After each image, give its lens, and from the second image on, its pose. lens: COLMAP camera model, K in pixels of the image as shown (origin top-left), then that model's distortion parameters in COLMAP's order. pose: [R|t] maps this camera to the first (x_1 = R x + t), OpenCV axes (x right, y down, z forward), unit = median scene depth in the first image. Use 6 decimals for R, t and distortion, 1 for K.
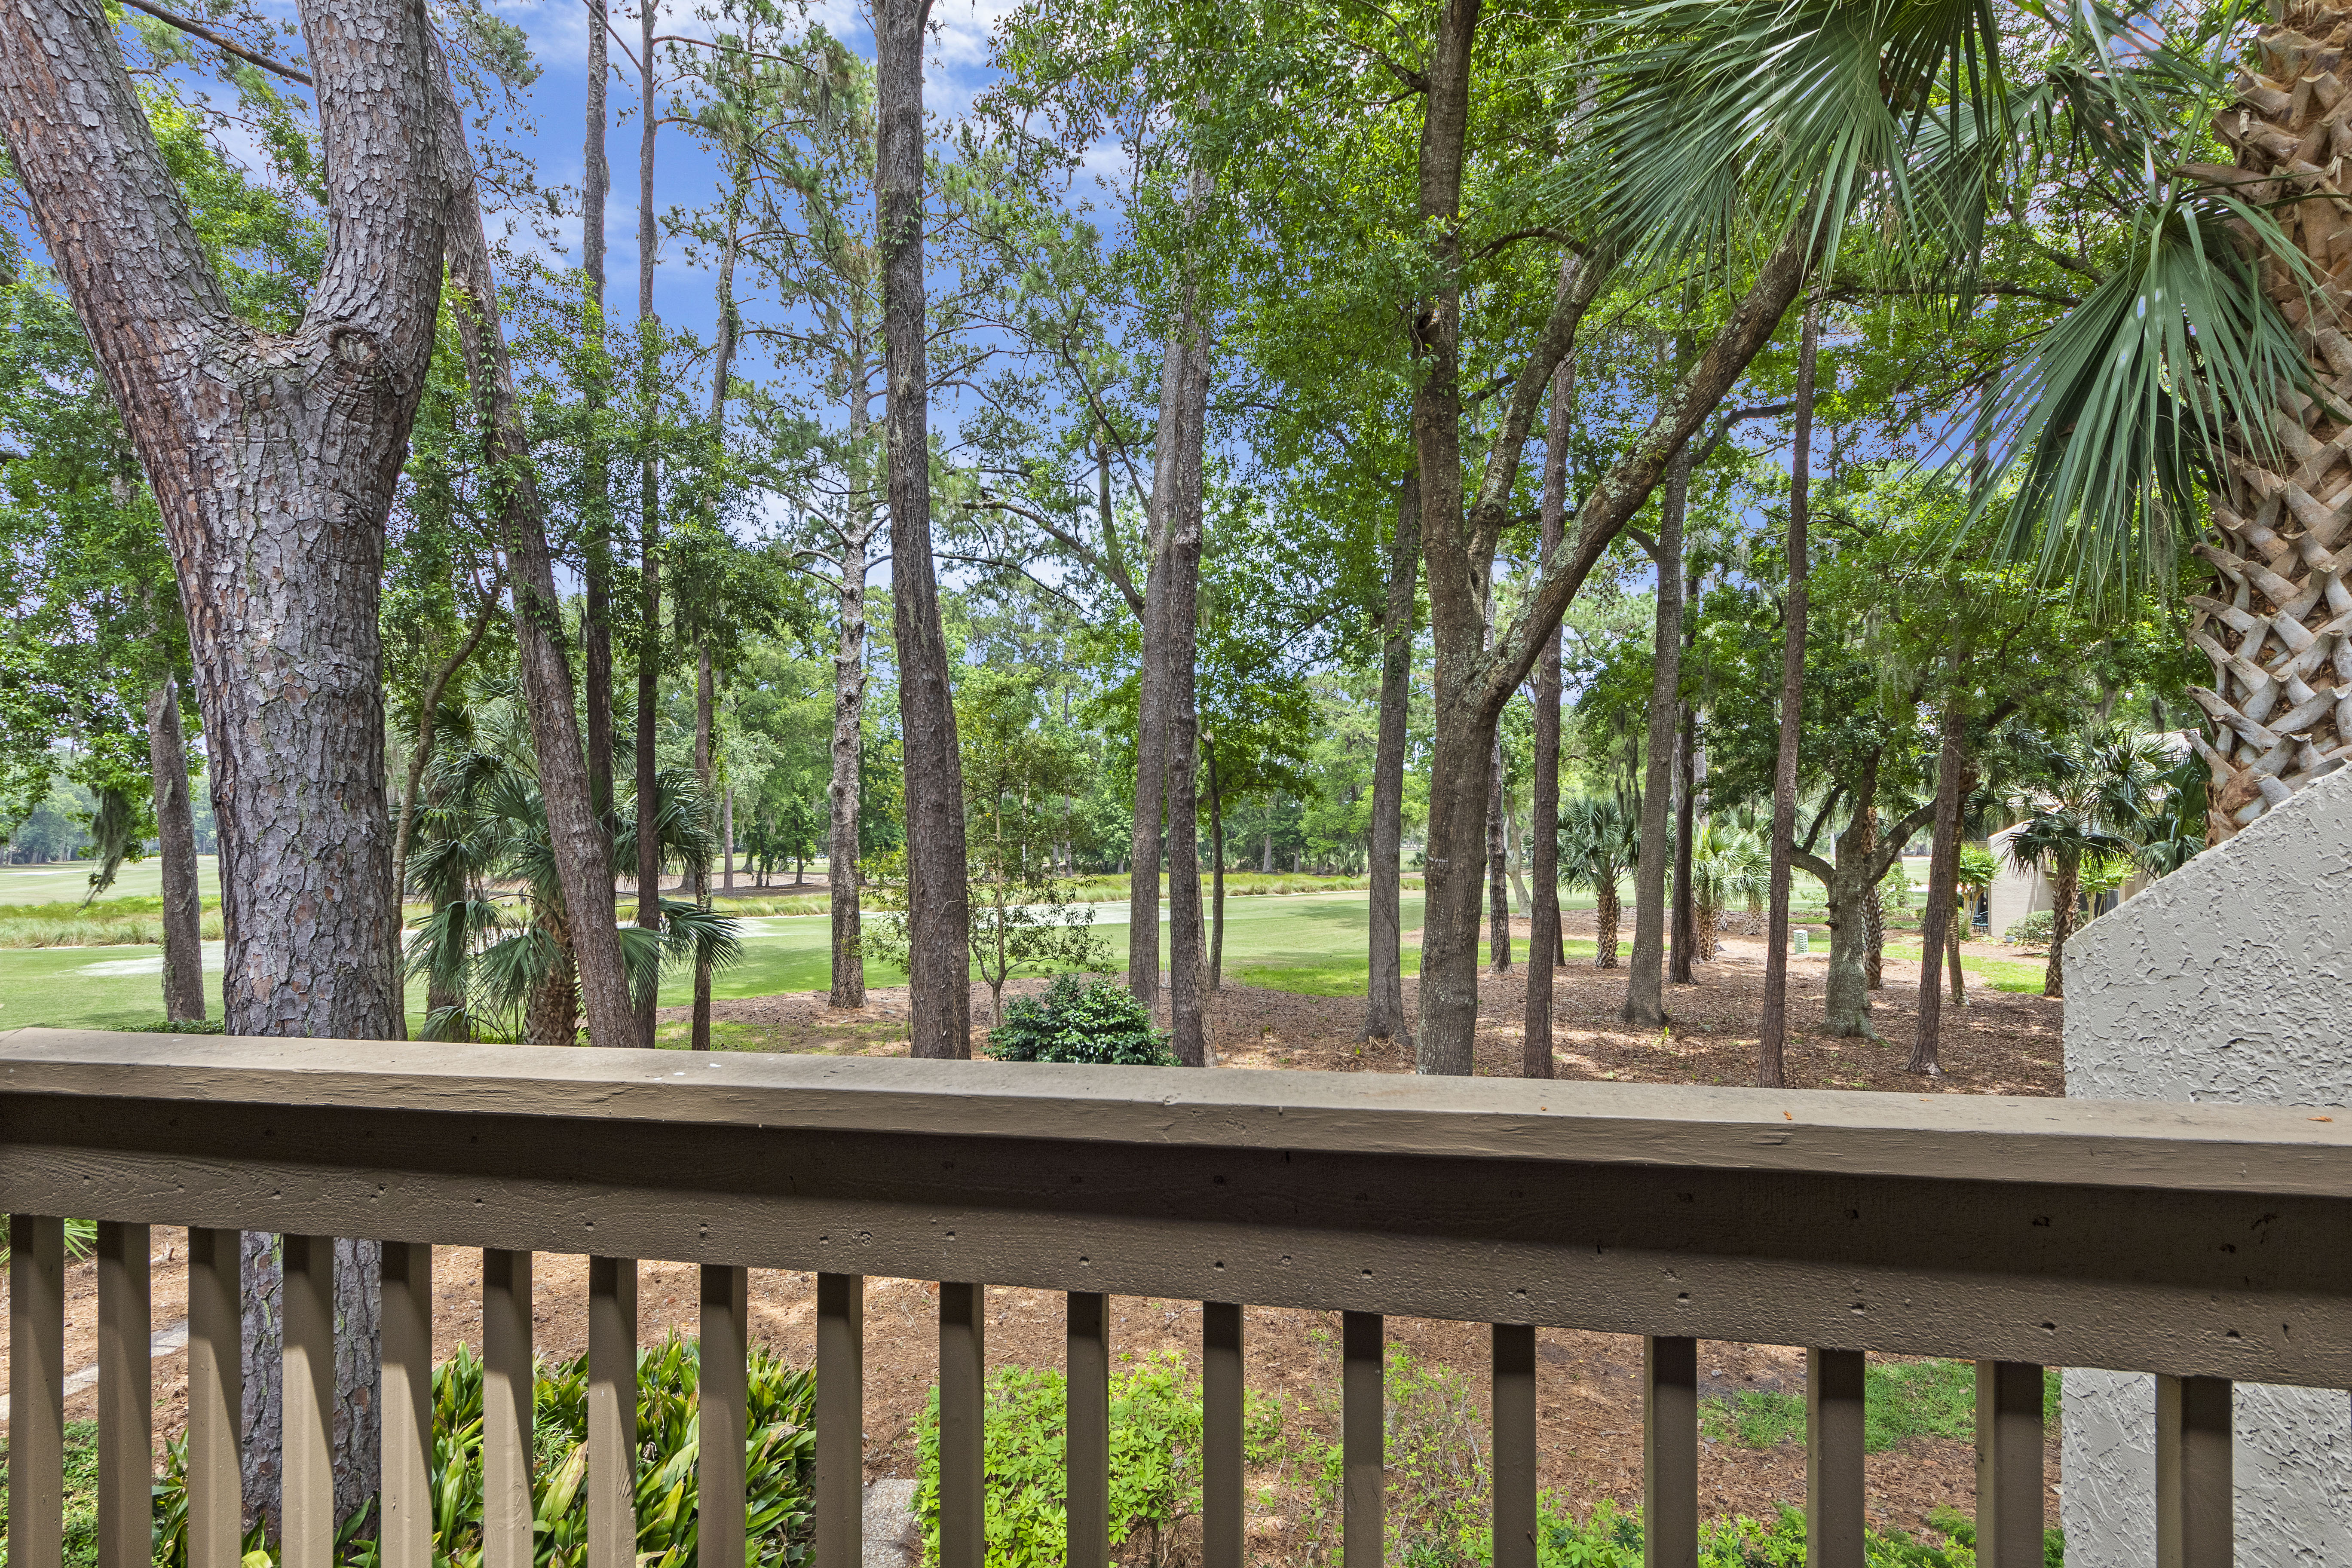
lens RADIAL K [[1067.9, 0, 1171.3], [0, 1067.9, 828.9], [0, 0, 1]] dist [0.001149, 0.000182]
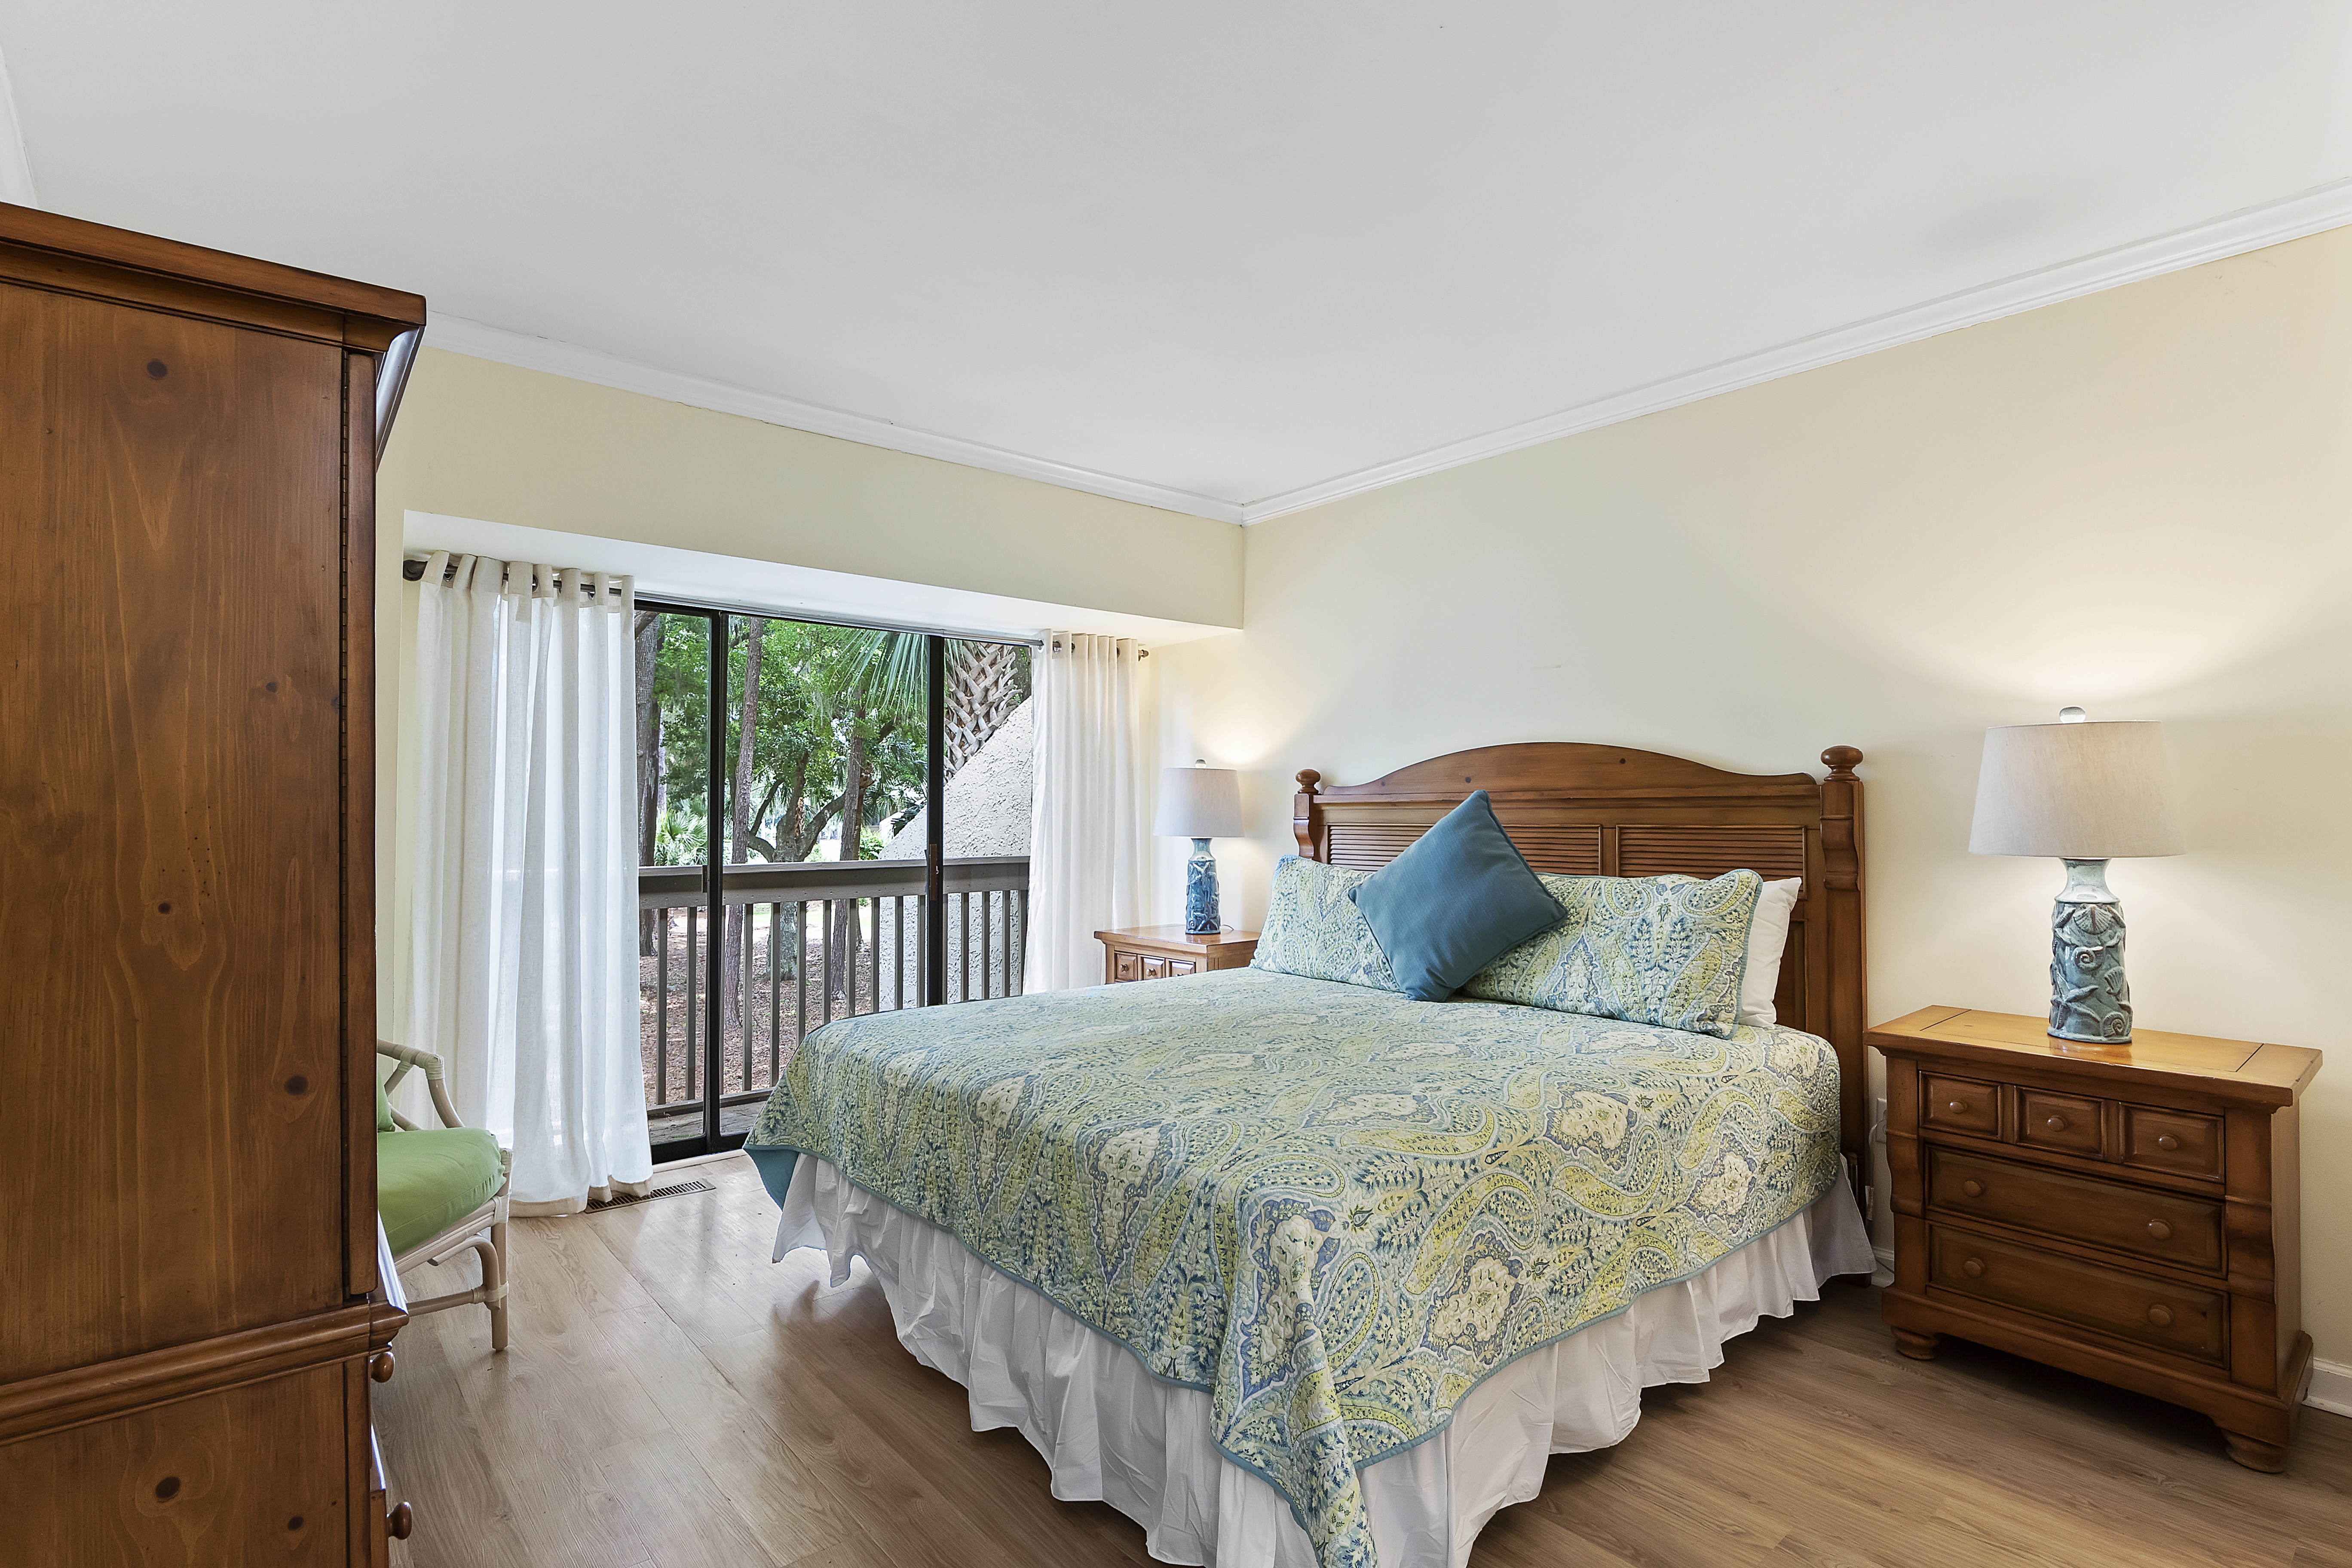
lens RADIAL K [[1091.6, 0, 1170.1], [0, 1091.6, 826.6], [0, 0, 1]] dist [0.008704, -0.000708]
pose [[0.612882, -0.001461, 0.790173, -0.103503], [-0.007326, 0.999945, 0.007531, 0.000869], [-0.790141, -0.010404, 0.612837, -0.142423]]
